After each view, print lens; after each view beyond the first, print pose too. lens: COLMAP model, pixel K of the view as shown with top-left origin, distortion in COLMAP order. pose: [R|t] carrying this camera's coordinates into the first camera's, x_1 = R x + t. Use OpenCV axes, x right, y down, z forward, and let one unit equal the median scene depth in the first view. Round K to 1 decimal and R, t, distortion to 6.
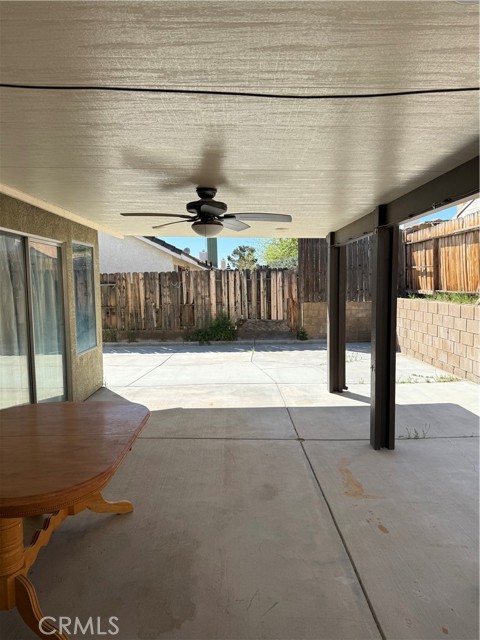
lens RADIAL K [[448.8, 0, 240.0], [0, 448.8, 320.0], [0, 0, 1]] dist [0.192278, -0.392272]
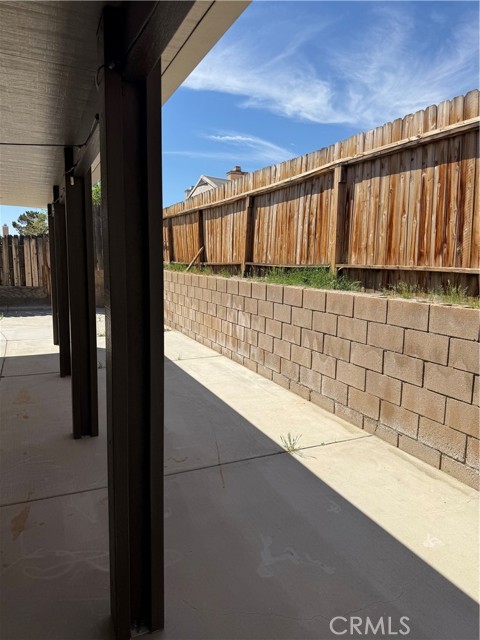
lens RADIAL K [[448.8, 0, 240.0], [0, 448.8, 320.0], [0, 0, 1]] dist [0.192278, -0.392272]
pose [[0.913414, -0.027814, 0.406081, 0.090051], [0.005306, 0.998391, 0.056447, 0.019399], [-0.406997, -0.049405, 0.912092, -0.145423]]
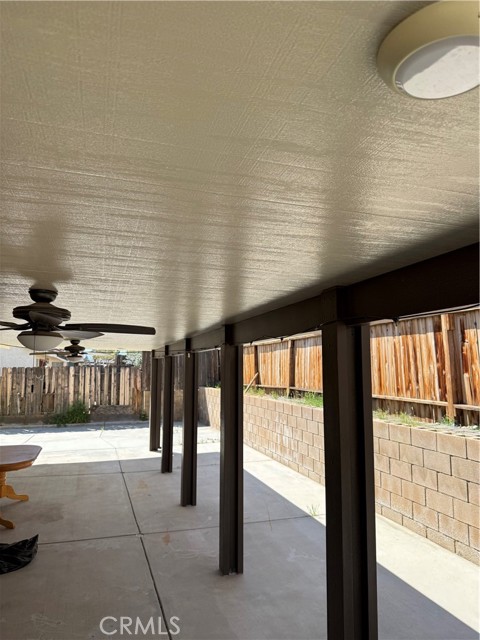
lens RADIAL K [[448.8, 0, 240.0], [0, 448.8, 320.0], [0, 0, 1]] dist [0.192278, -0.392272]
pose [[0.955721, 0.043706, 0.291011, 0.009824], [0.011520, 0.982594, -0.185407, 0.006215], [-0.294049, 0.180550, 0.938582, -0.372996]]
